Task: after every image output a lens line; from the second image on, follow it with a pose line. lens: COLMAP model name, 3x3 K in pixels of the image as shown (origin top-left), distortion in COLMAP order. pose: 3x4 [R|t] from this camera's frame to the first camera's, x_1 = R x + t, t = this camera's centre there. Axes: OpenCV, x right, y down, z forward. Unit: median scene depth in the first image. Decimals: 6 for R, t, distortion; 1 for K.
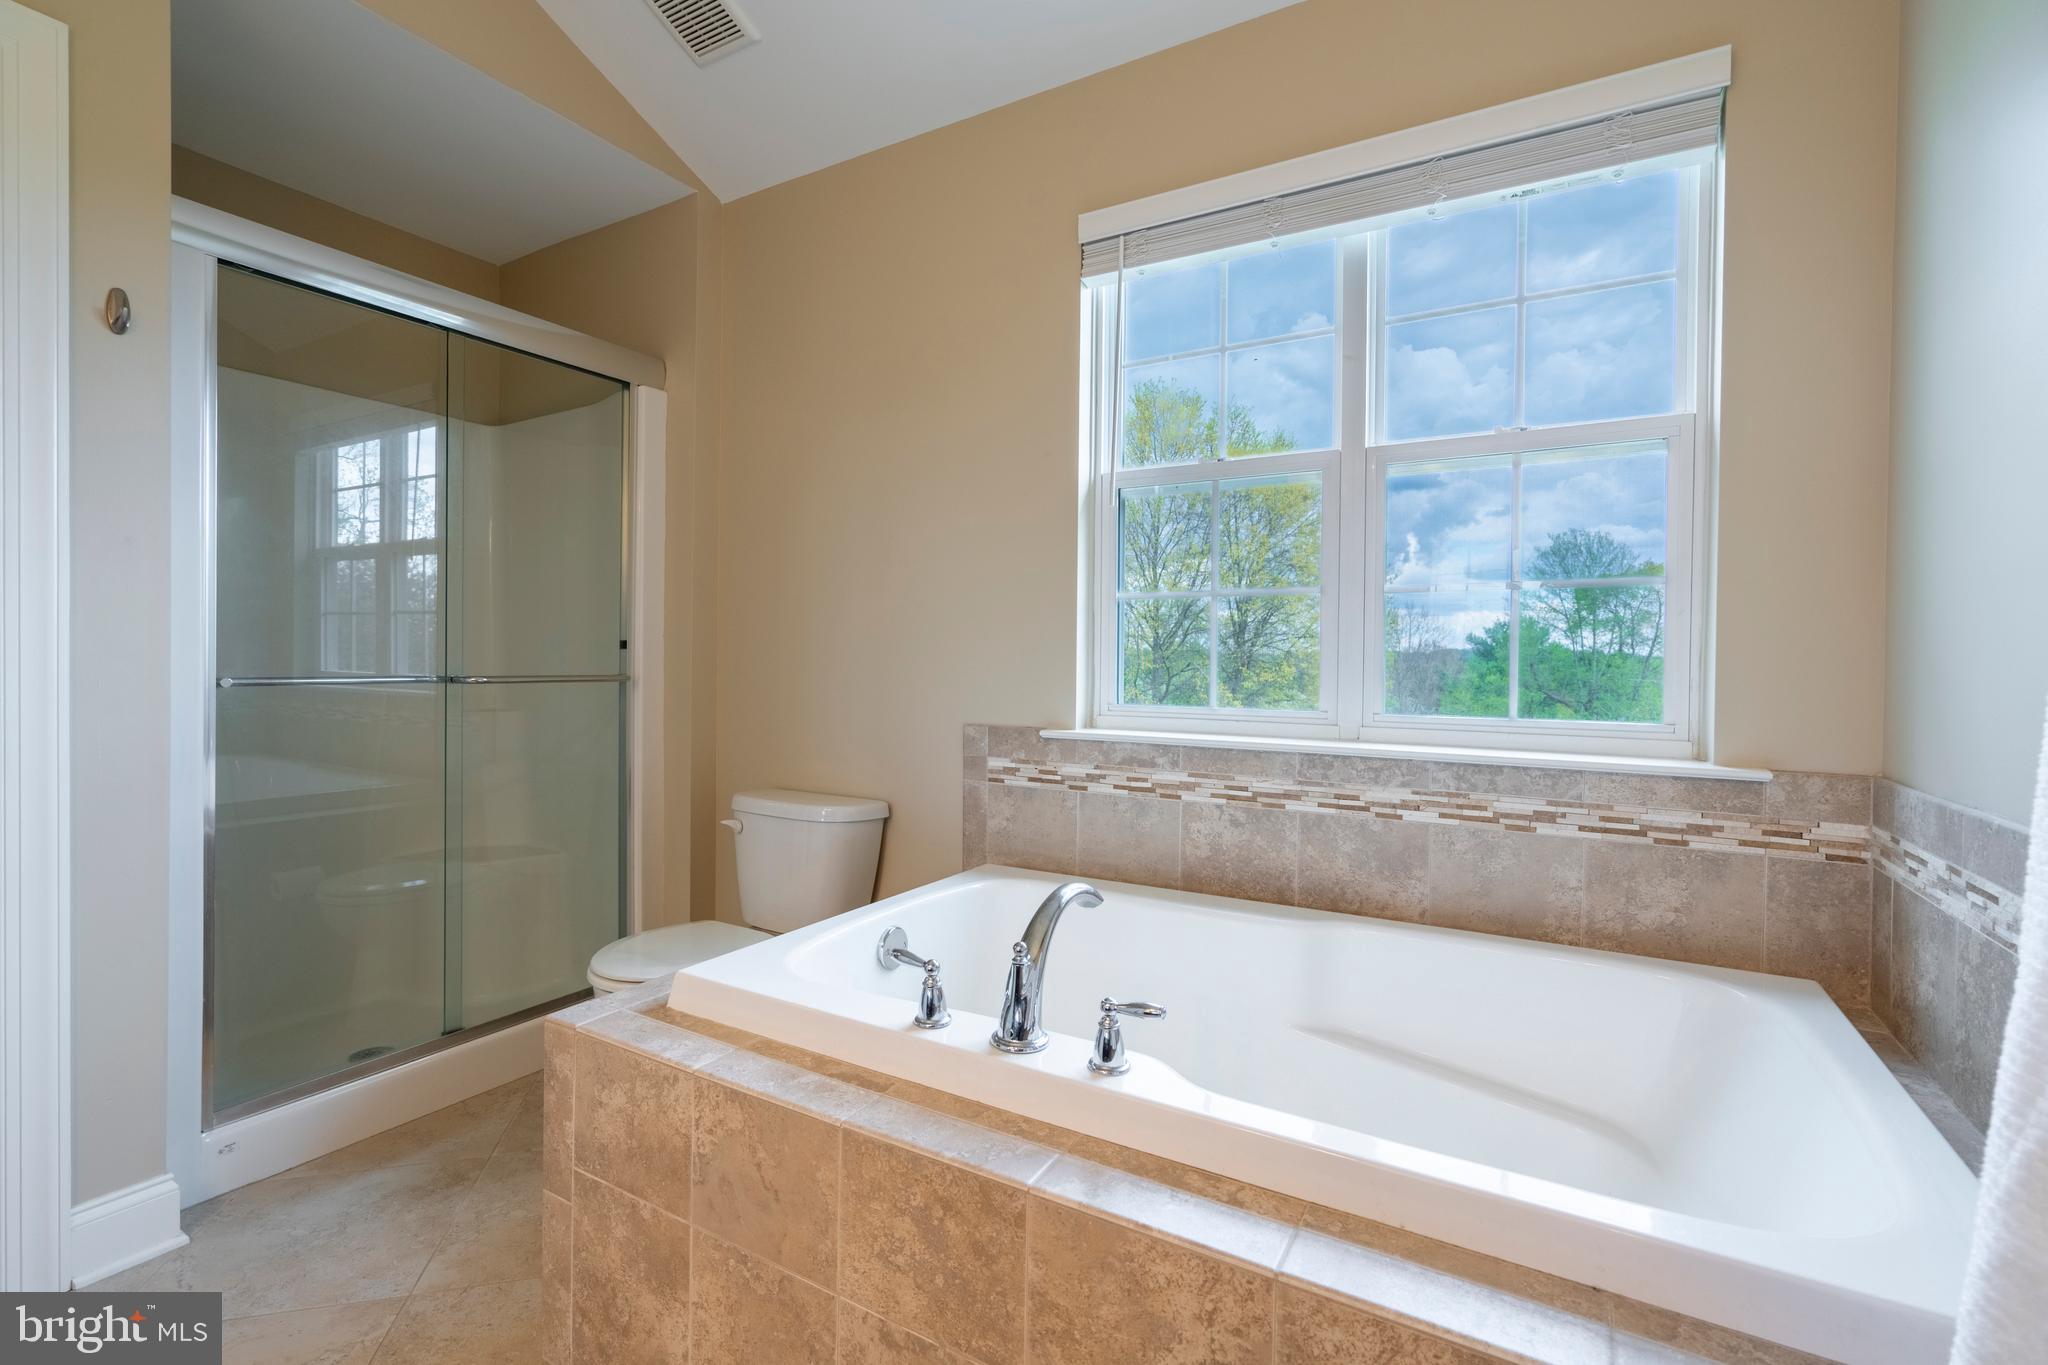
lens RADIAL K [[933.0, 0, 1016.3], [0, 933.0, 672.6], [0, 0, 1]] dist [-0.012103, 0.005362]
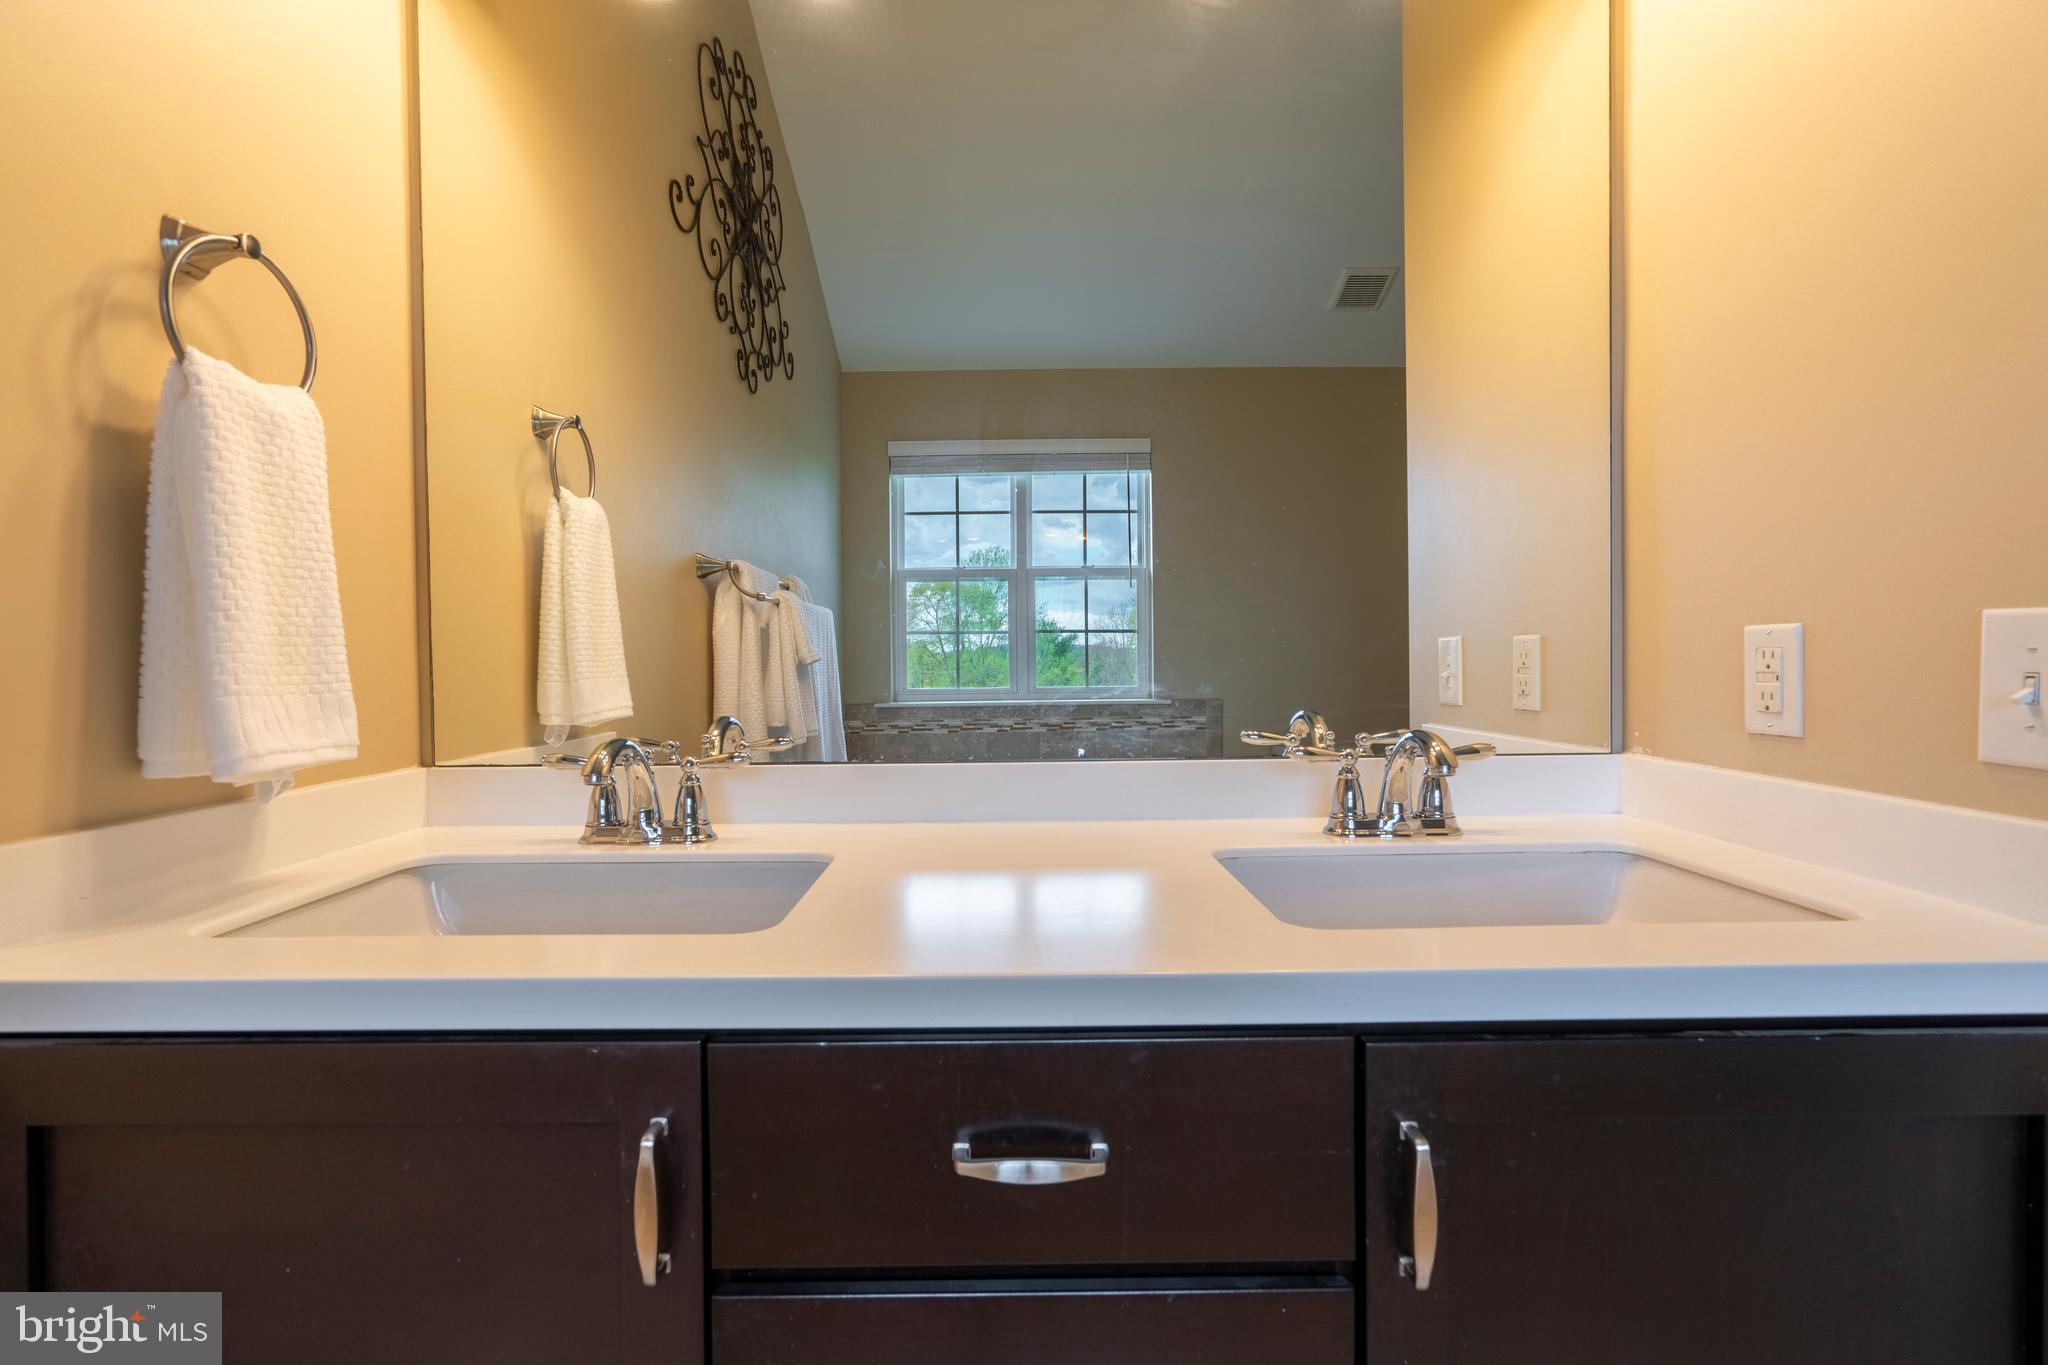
lens RADIAL K [[933.0, 0, 1028.6], [0, 933.0, 675.6], [0, 0, 1]] dist [-0.012103, 0.005362]
pose [[0.864400, -0.016270, 0.502542, -0.748827], [0.019652, 0.999806, -0.001433, 0.013700], [-0.502421, 0.011115, 0.864552, -0.945244]]
